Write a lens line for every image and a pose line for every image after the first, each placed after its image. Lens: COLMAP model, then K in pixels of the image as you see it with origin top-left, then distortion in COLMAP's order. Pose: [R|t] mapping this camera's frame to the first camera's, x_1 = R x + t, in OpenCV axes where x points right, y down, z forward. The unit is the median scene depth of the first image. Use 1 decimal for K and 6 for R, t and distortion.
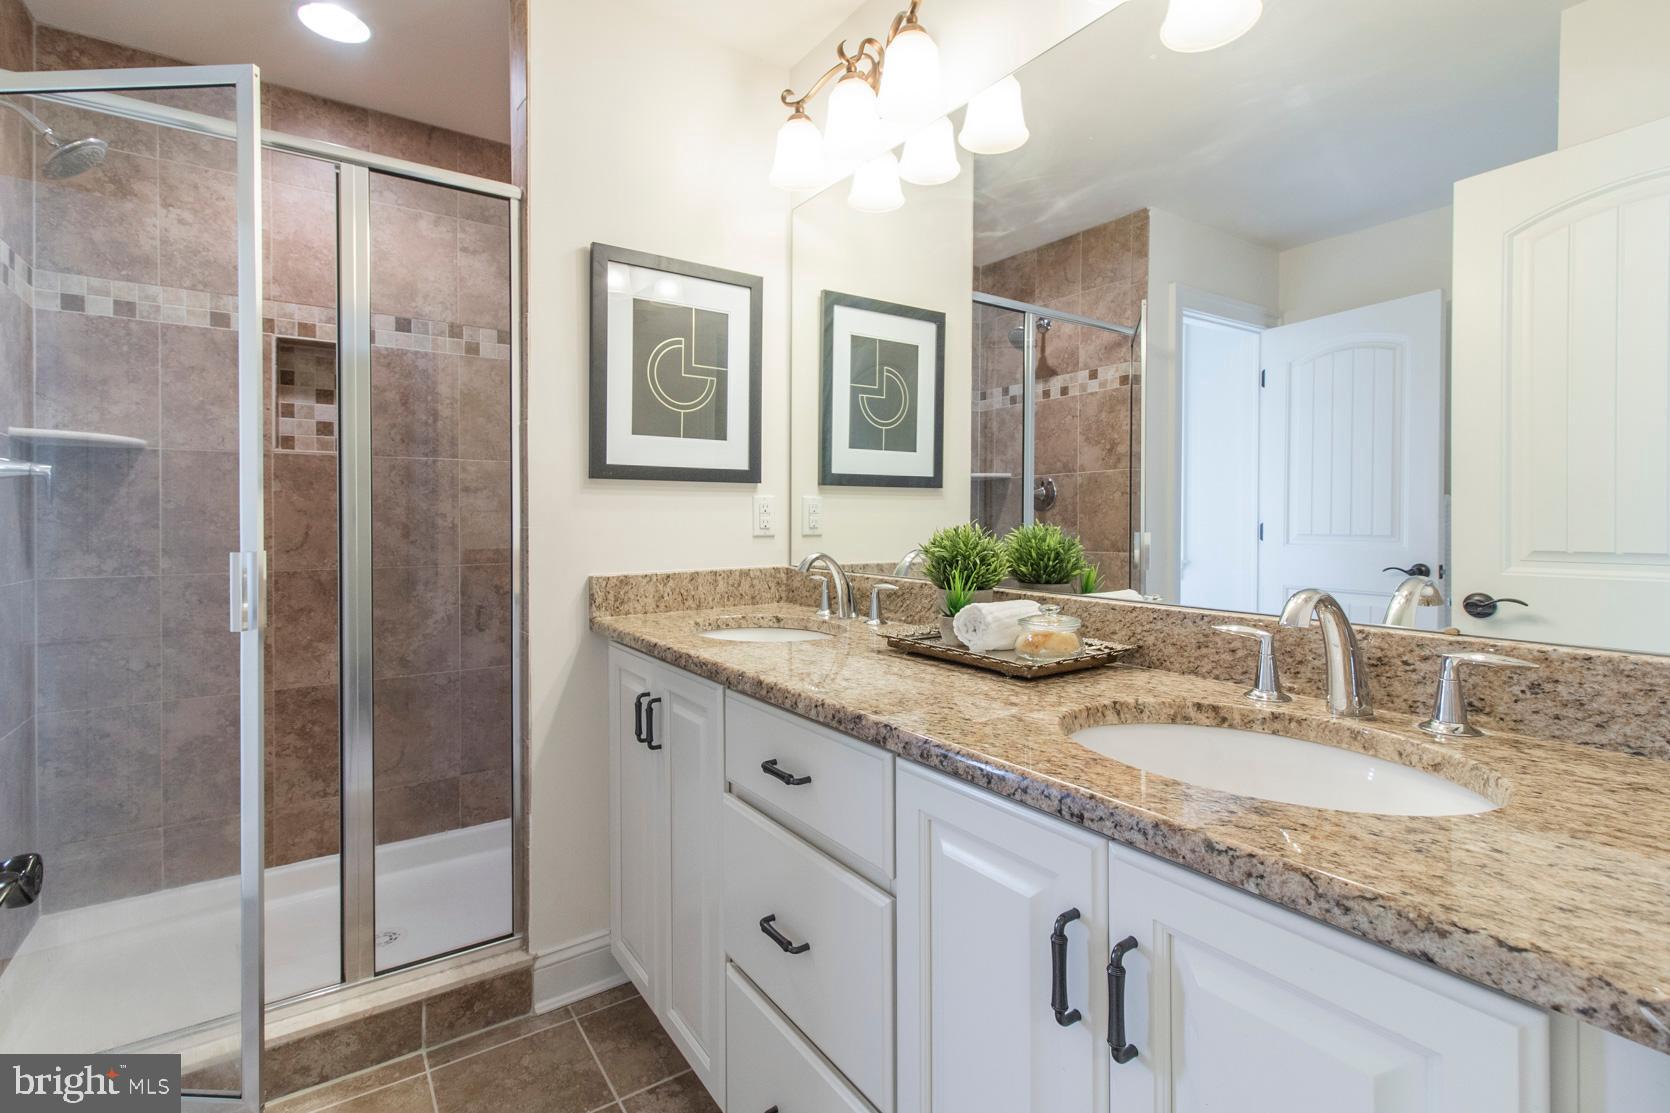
lens RADIAL K [[780.0, 0, 831.0], [0, 780.0, 524.1], [0, 0, 1]] dist [0.005600, -0.000271]
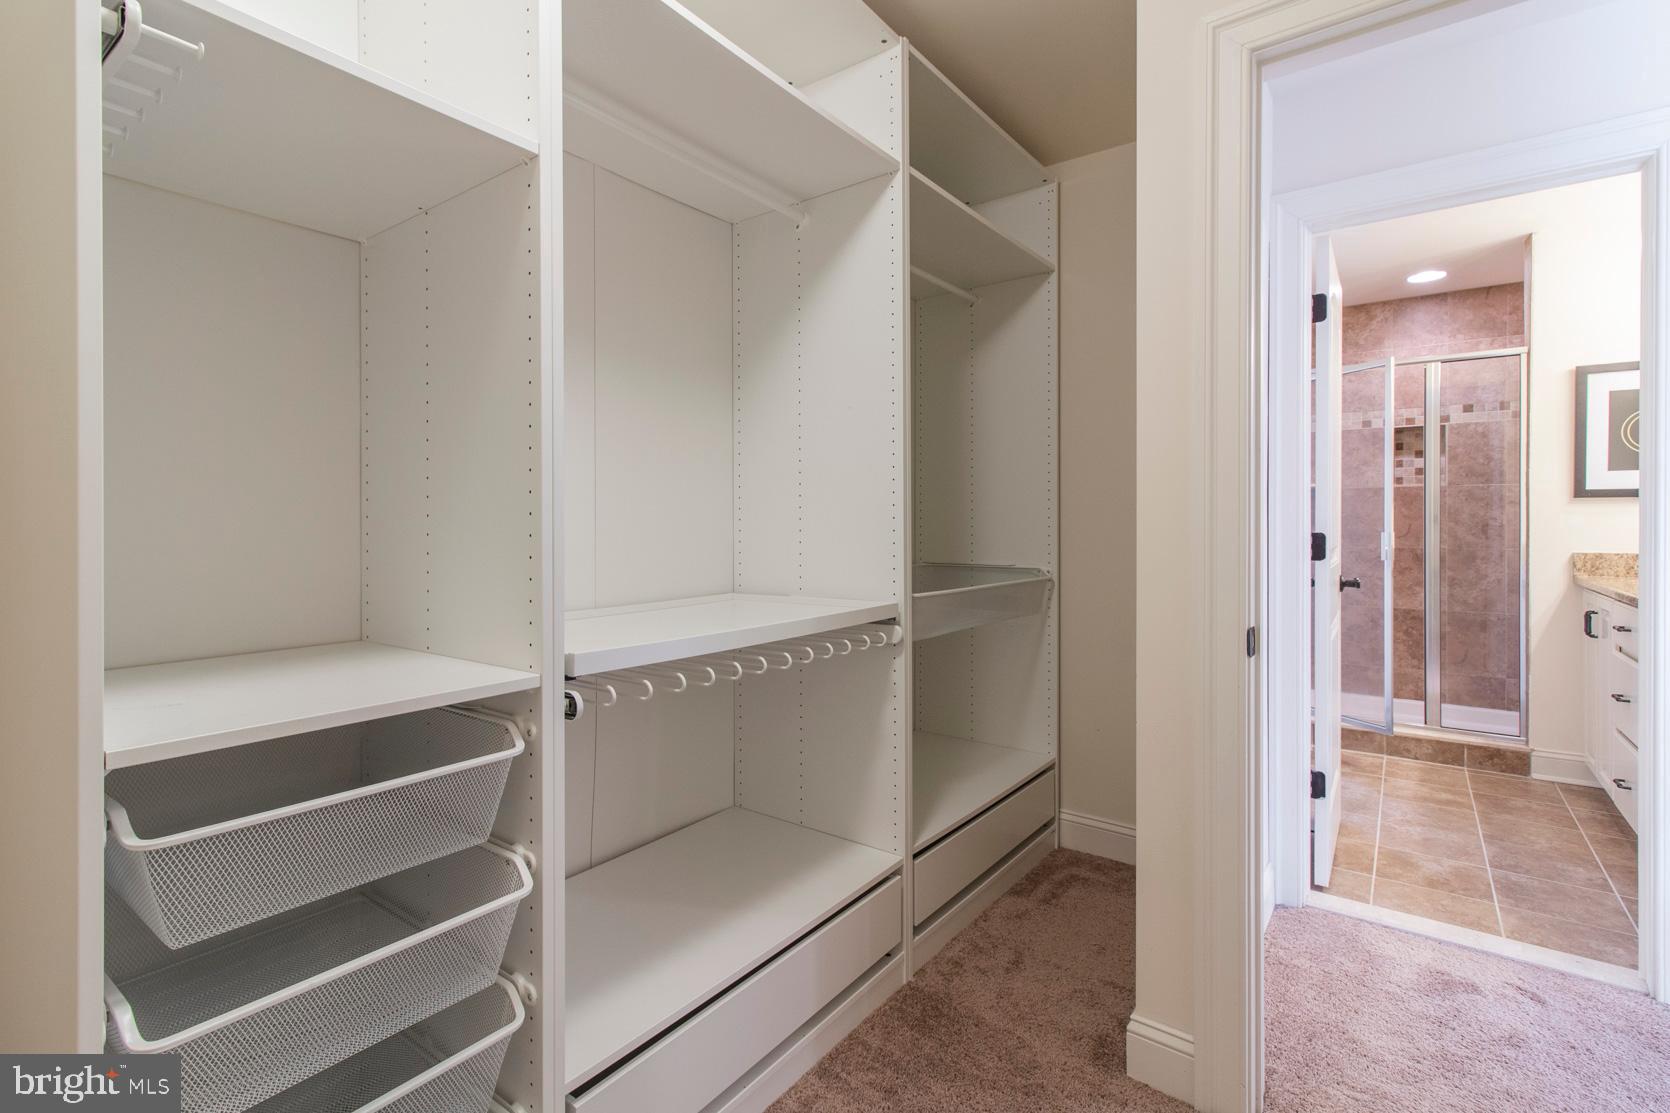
lens RADIAL K [[780.0, 0, 831.0], [0, 780.0, 524.1], [0, 0, 1]] dist [0.005600, -0.000271]
pose [[0.337963, 0.002751, -0.941155, 0.639790], [-0.005656, 0.999984, 0.000892, 0.007650], [0.941142, 0.005022, 0.337973, -0.959687]]
